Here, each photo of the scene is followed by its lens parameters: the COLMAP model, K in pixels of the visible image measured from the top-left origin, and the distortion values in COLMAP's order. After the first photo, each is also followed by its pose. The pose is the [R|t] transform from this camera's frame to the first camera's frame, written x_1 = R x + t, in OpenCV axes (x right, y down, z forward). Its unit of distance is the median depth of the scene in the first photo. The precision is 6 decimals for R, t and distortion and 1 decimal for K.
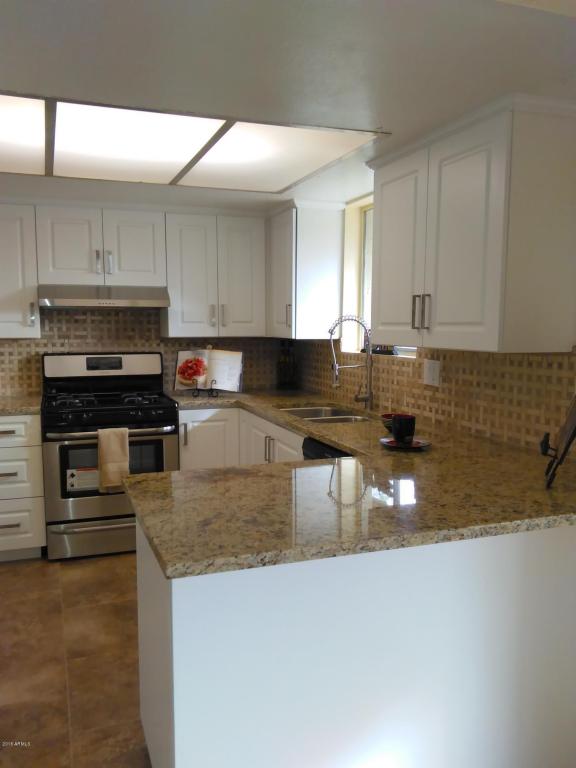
lens RADIAL K [[637.7, 0, 284.3], [0, 637.7, 385.6], [0, 0, 1]] dist [0.050199, -0.103425]
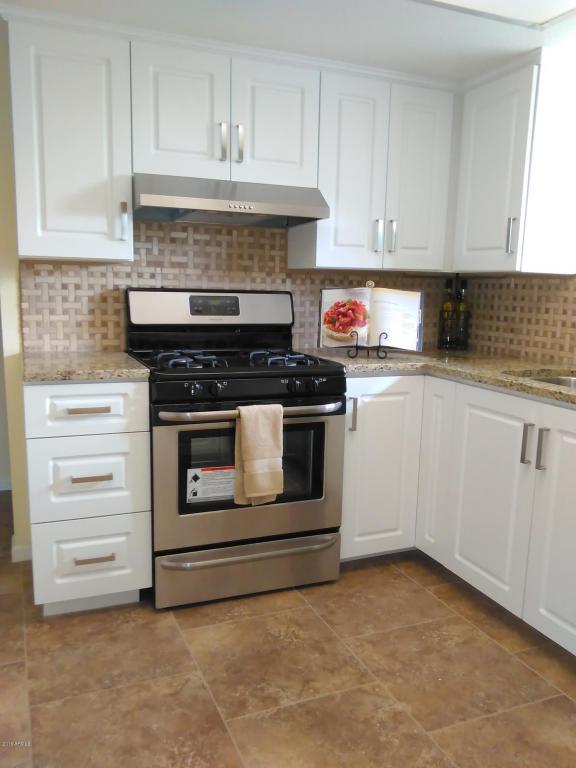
lens RADIAL K [[637.7, 0, 285.4], [0, 637.7, 388.8], [0, 0, 1]] dist [0.050199, -0.103425]
pose [[0.998755, 0.014747, 0.047652, -0.255616], [-0.017599, 0.998043, 0.060002, 0.011801], [-0.046674, -0.060766, 0.997060, 0.348170]]
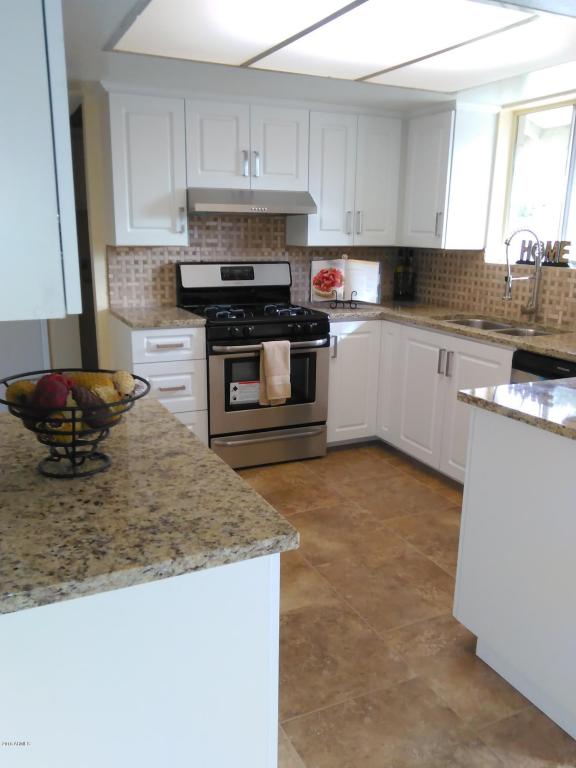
lens RADIAL K [[637.7, 0, 291.9], [0, 637.7, 386.3], [0, 0, 1]] dist [0.050199, -0.103425]
pose [[0.995015, -0.009796, 0.099248, -0.319058], [-0.004620, 0.989569, 0.143988, -0.005332], [-0.099623, -0.143728, 0.984590, 0.019420]]
